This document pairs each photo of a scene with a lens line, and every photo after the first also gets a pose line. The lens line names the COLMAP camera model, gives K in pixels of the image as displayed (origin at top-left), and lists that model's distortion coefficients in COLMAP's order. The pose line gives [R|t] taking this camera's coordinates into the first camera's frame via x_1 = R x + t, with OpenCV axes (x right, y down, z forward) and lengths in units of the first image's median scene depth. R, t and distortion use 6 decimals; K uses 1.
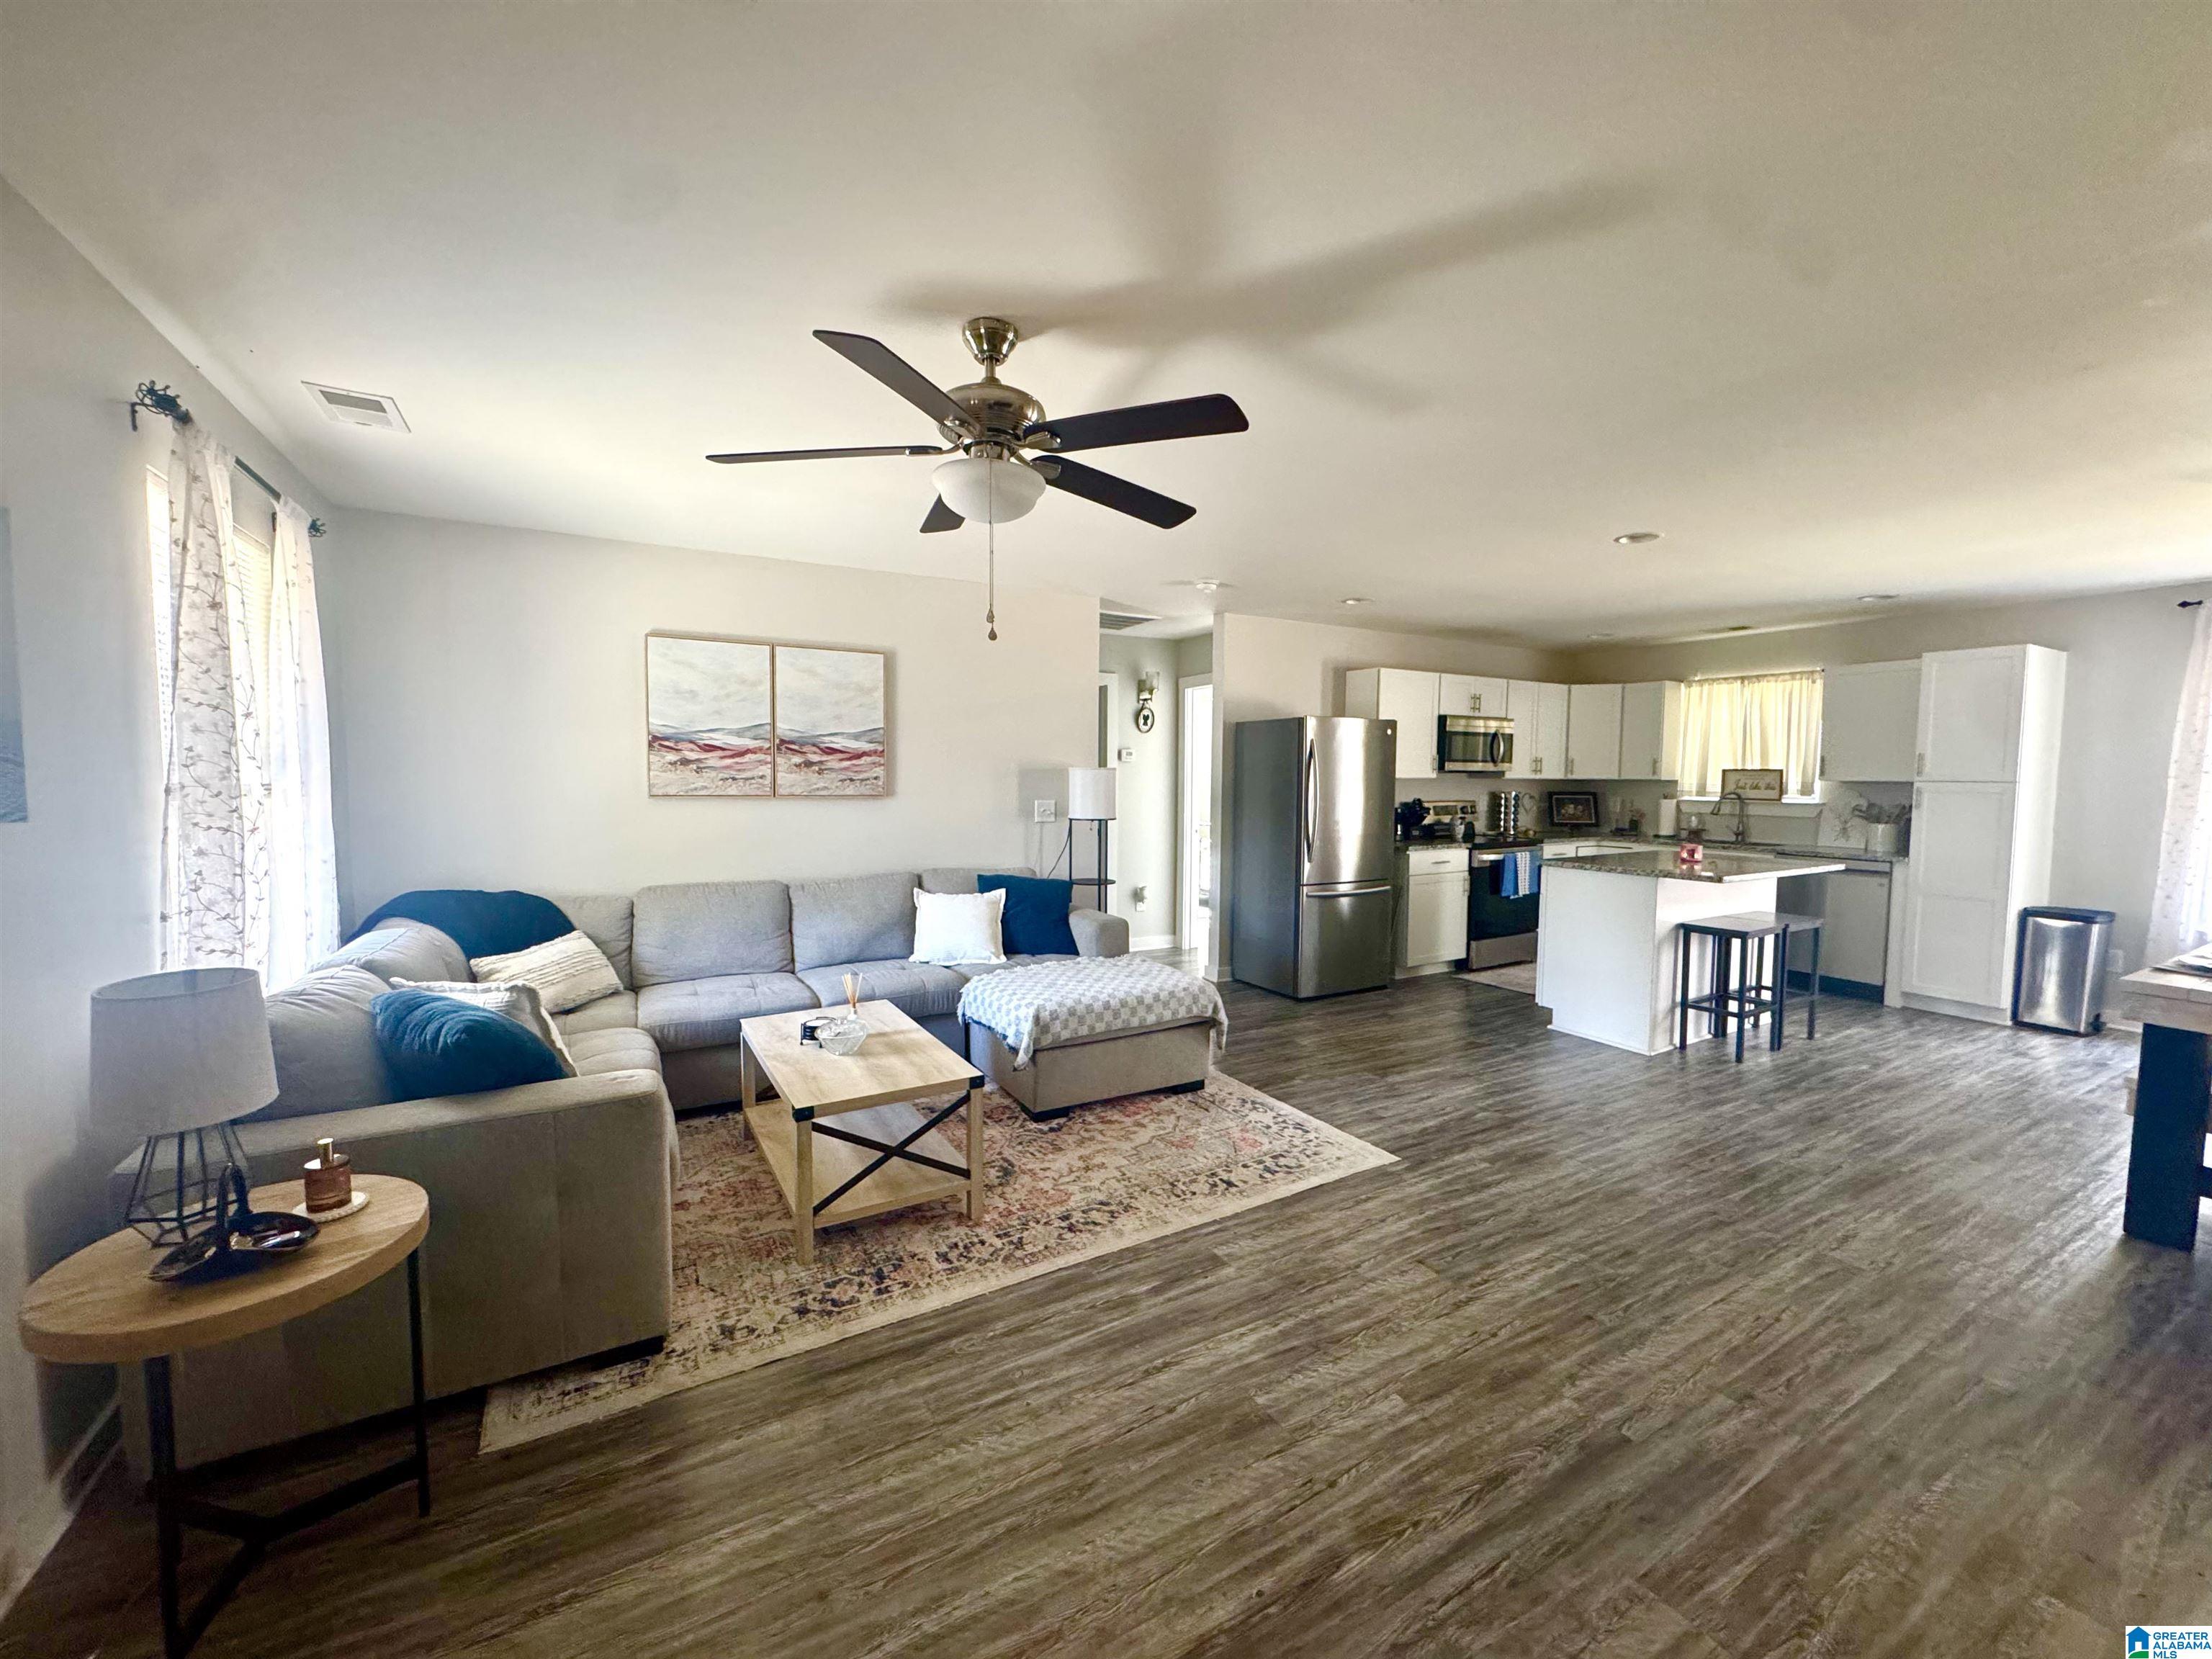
lens RADIAL K [[888.0, 0, 1105.5], [0, 888.0, 830.4], [0, 0, 1]] dist [-0.000154, -0.000017]
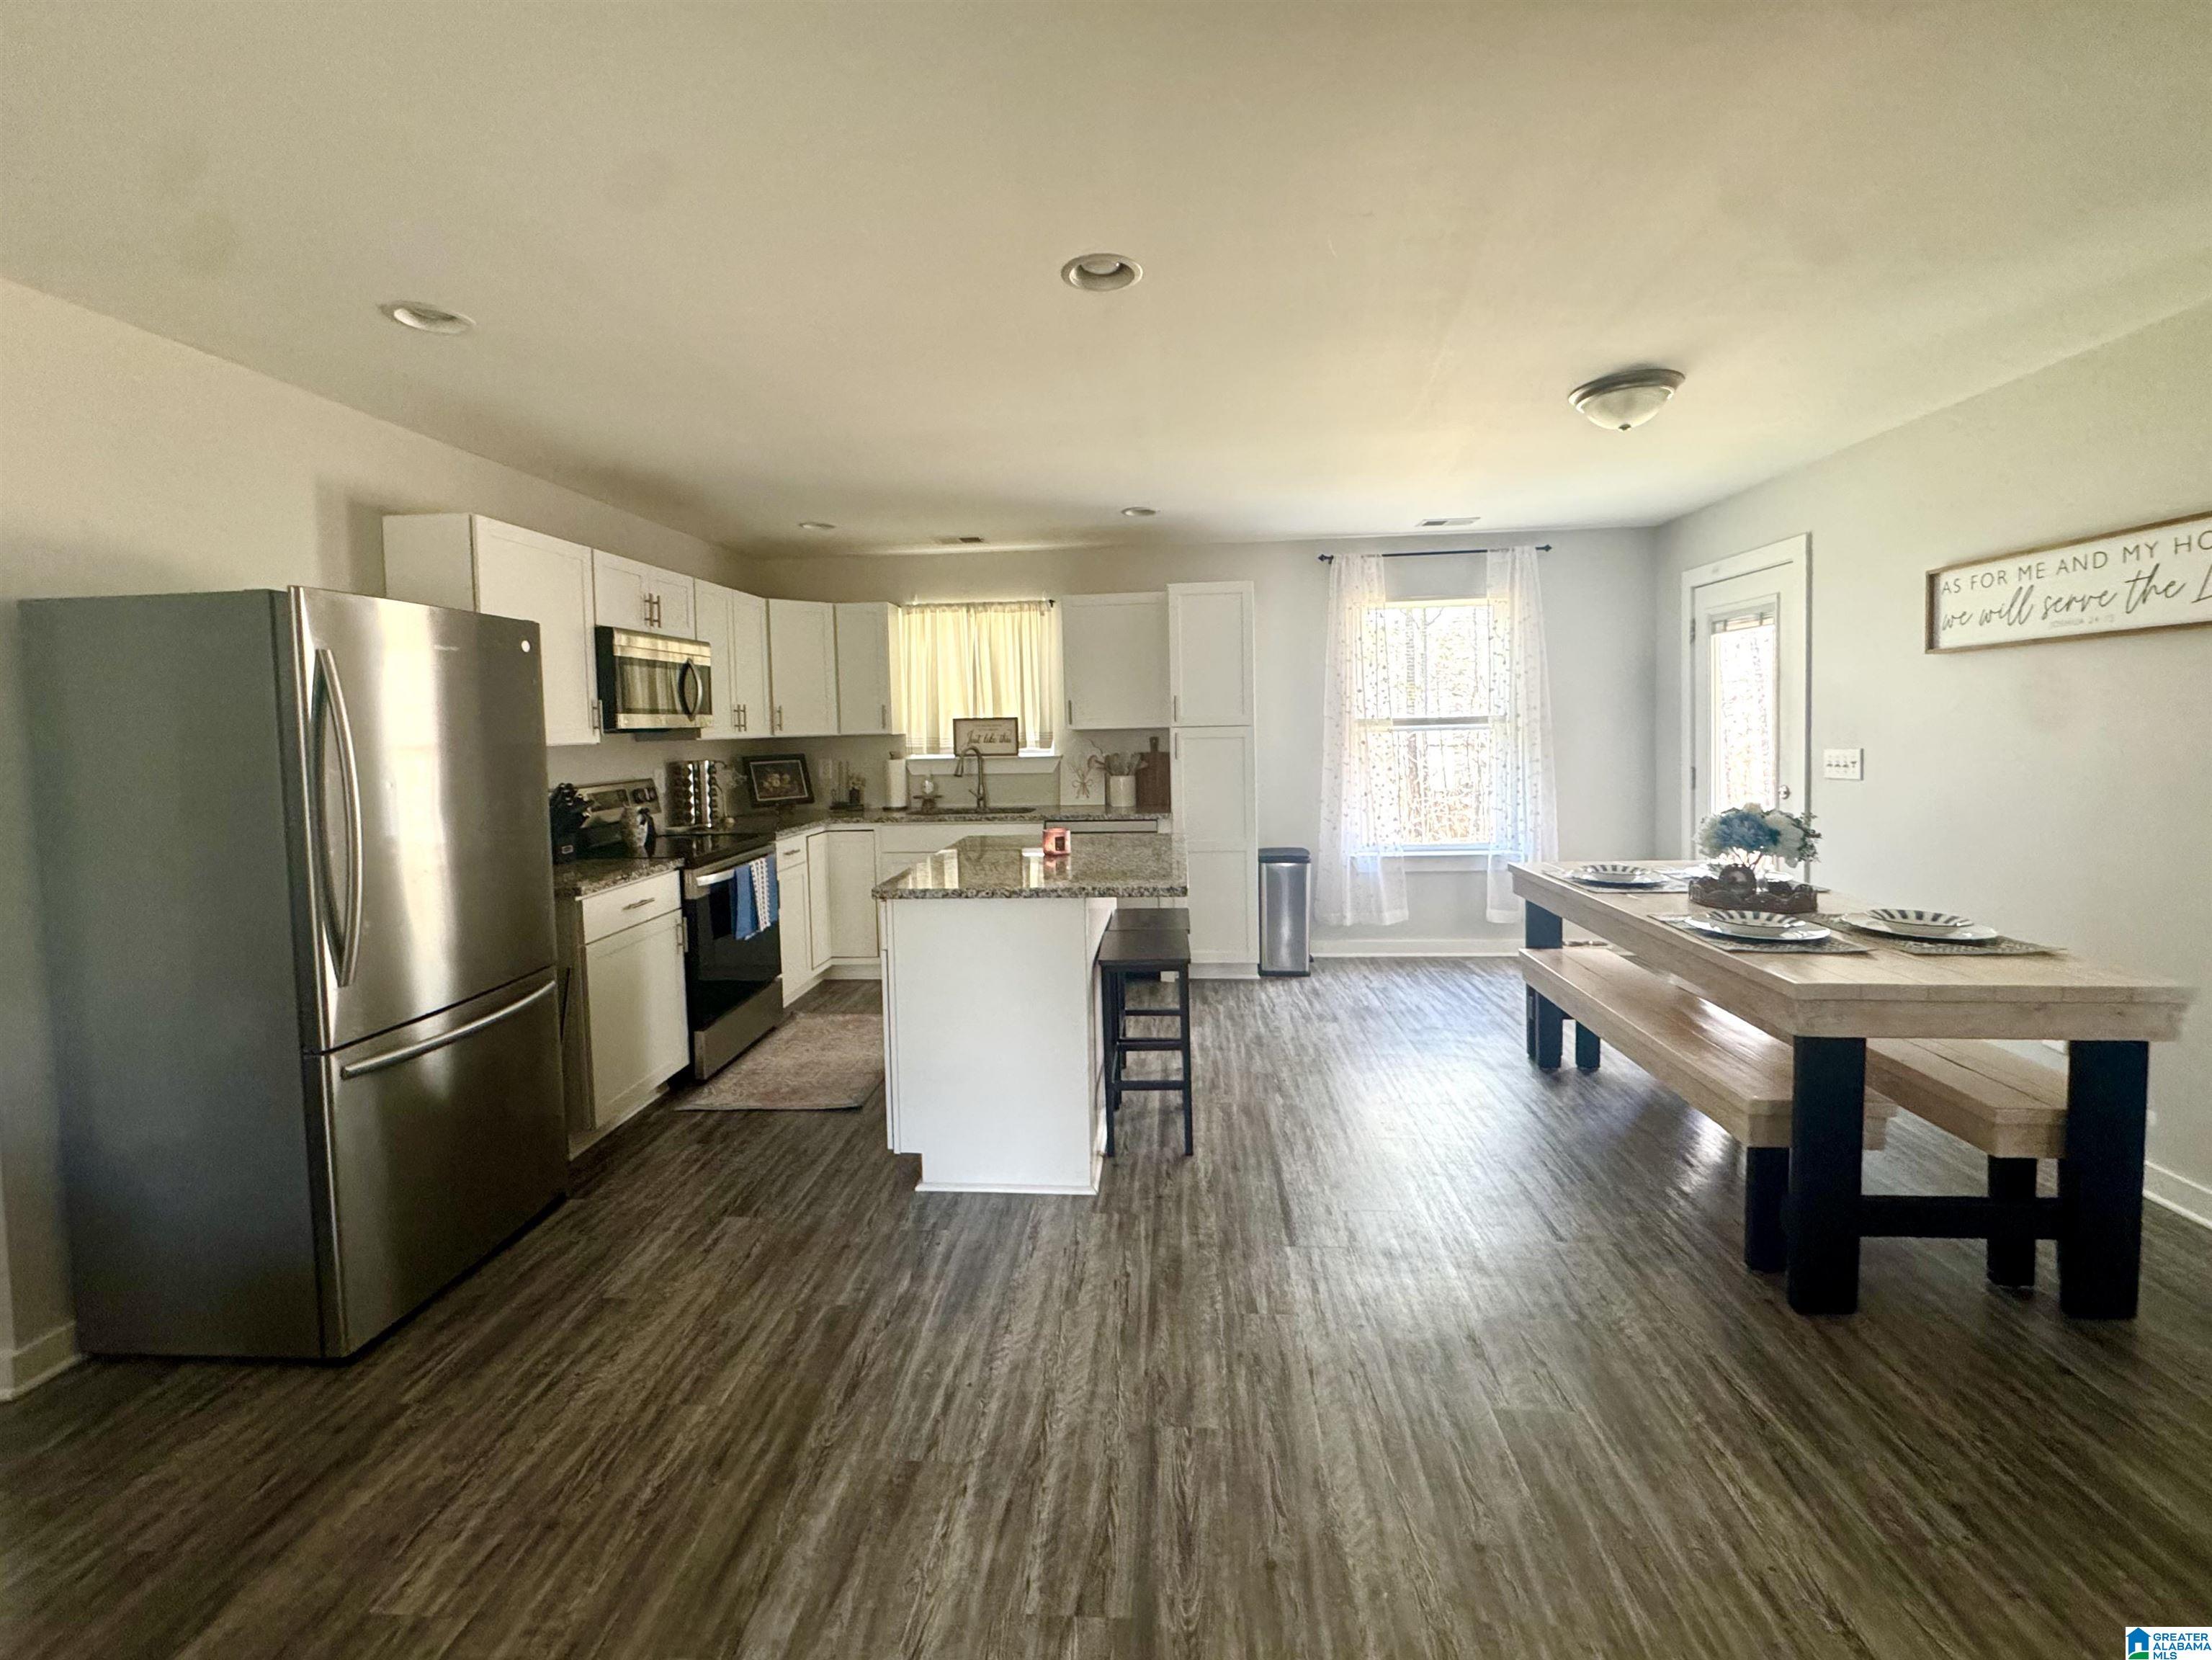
lens RADIAL K [[946.4, 0, 1108.1], [0, 946.4, 775.6], [0, 0, 1]] dist [-0.002585, -0.000557]
pose [[0.568014, -0.065360, 0.820419, 0.078438], [0.078611, 0.996593, 0.024969, -0.030064], [-0.819256, 0.050311, 0.571217, 0.426948]]
